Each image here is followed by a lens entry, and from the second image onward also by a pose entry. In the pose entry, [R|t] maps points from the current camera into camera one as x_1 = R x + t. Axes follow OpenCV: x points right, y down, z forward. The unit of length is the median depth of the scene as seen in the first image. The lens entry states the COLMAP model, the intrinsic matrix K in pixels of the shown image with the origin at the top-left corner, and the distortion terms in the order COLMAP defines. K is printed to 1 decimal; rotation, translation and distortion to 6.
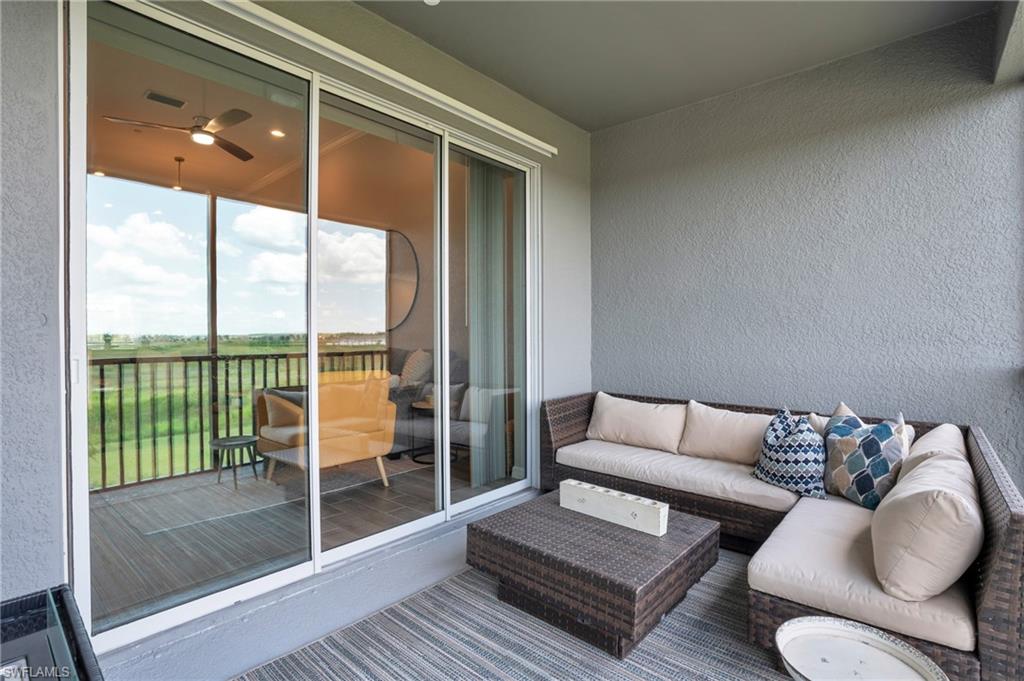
lens RADIAL K [[505.2, 0, 511.6], [0, 505.2, 327.9], [0, 0, 1]] dist [-0.003687, 0.000082]
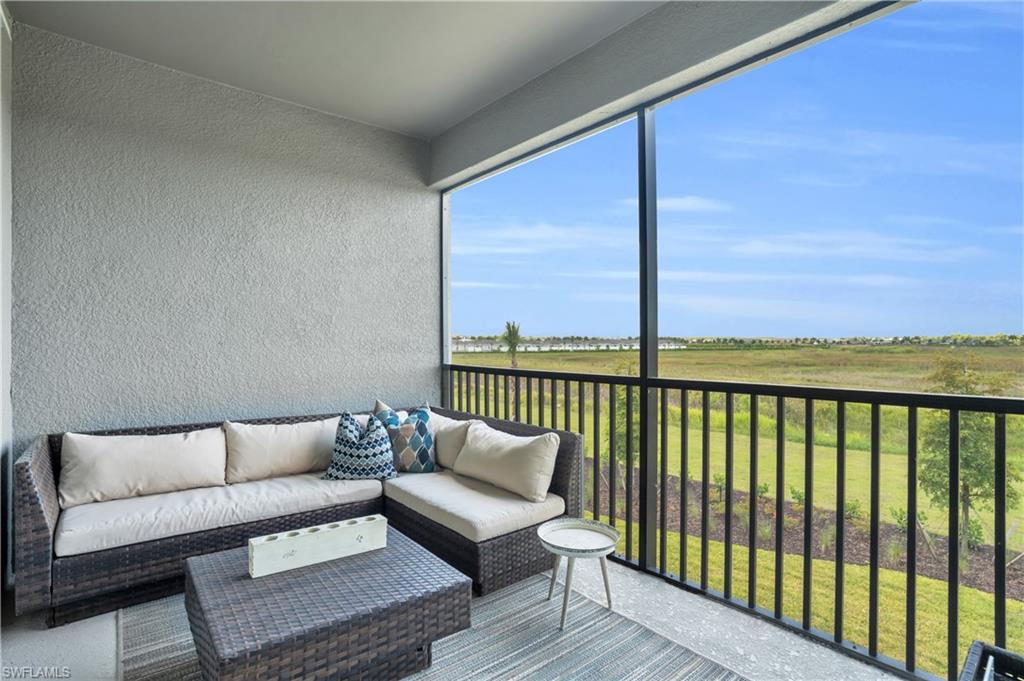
lens RADIAL K [[486.4, 0, 516.4], [0, 486.4, 346.0], [0, 0, 1]] dist [-0.045392, 0.001069]
pose [[0.179491, 0.002539, 0.983756, -0.476894], [-0.009875, 0.999951, -0.000779, 0.011713], [-0.983710, -0.009575, 0.179507, 0.465788]]
